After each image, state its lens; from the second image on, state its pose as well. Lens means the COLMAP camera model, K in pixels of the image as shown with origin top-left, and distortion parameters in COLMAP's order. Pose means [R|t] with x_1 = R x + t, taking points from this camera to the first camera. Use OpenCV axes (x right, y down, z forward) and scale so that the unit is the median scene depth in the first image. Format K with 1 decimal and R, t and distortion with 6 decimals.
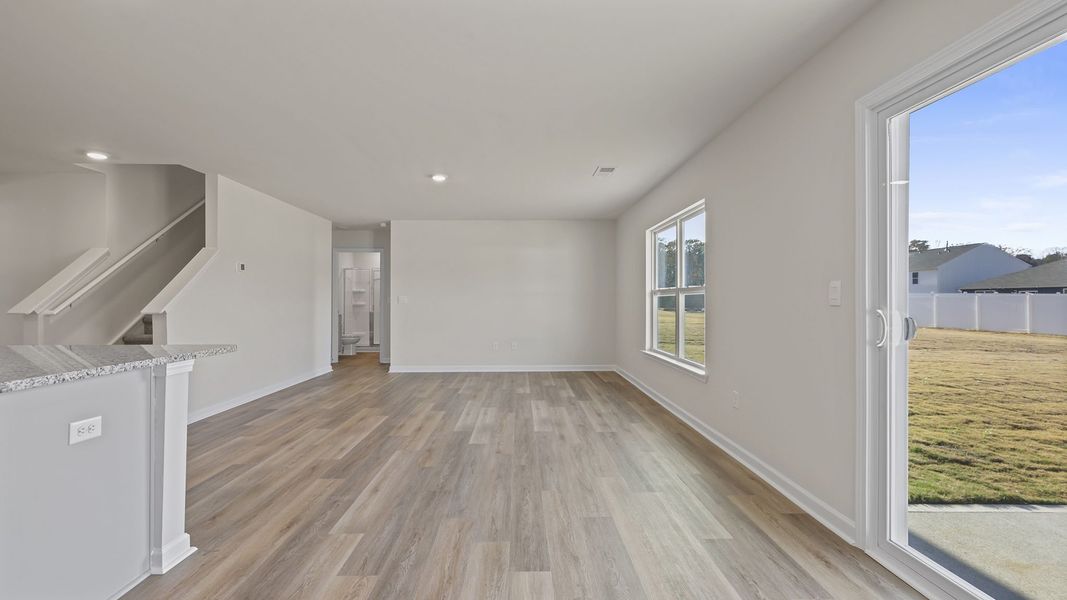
lens RADIAL K [[456.9, 0, 533.5], [0, 456.9, 300.0], [0, 0, 1]] dist [-0.000240, -0.000178]
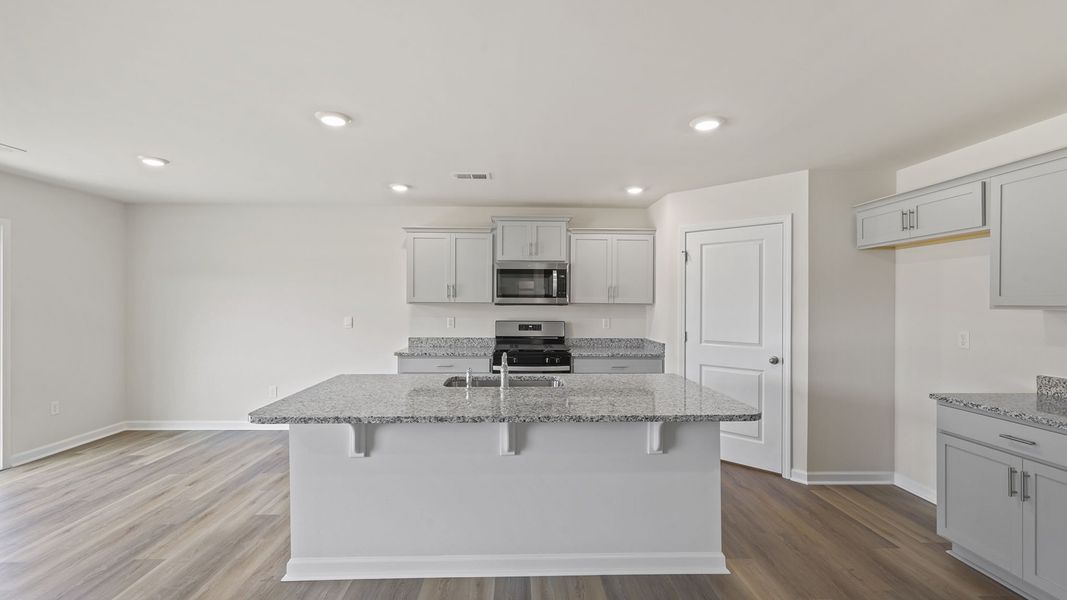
lens RADIAL K [[456.9, 0, 533.5], [0, 456.9, 300.0], [0, 0, 1]] dist [-0.000240, -0.000178]
pose [[-0.999962, -0.004173, -0.007697, -0.717574], [-0.004107, 0.999955, -0.008583, -0.062740], [0.007732, -0.008551, -0.999934, 1.134884]]
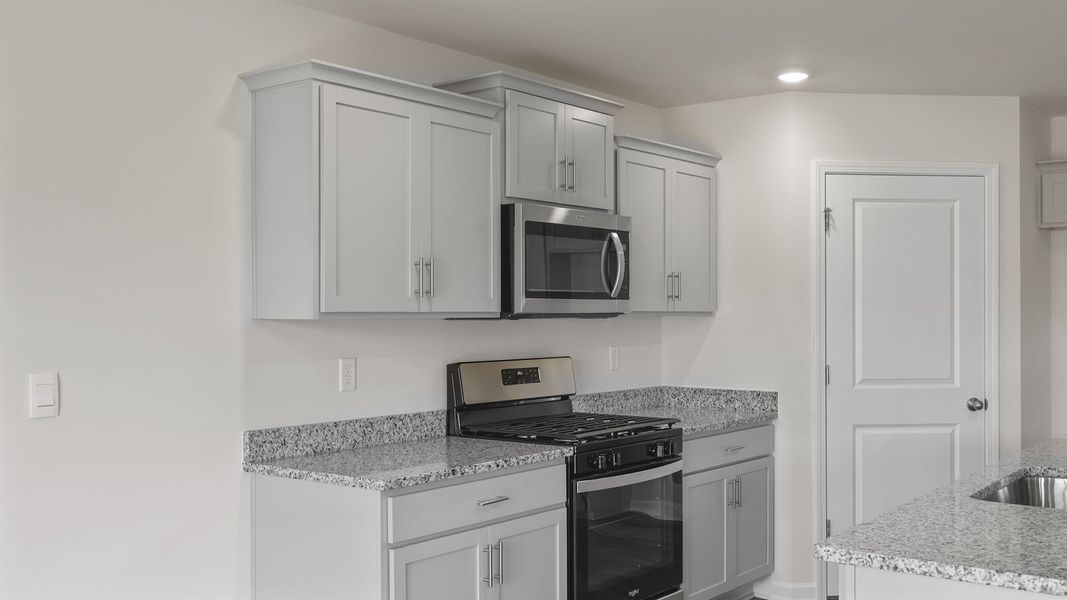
lens RADIAL K [[1025.6, 0, 533.5], [0, 1025.6, 300.0], [0, 0, 1]] dist [-0.007126, -0.010954]
pose [[-0.647447, -0.005535, -0.762091, 0.129469], [0.005942, 0.999907, -0.012310, -0.065215], [0.762087, -0.012499, -0.647353, 0.578155]]
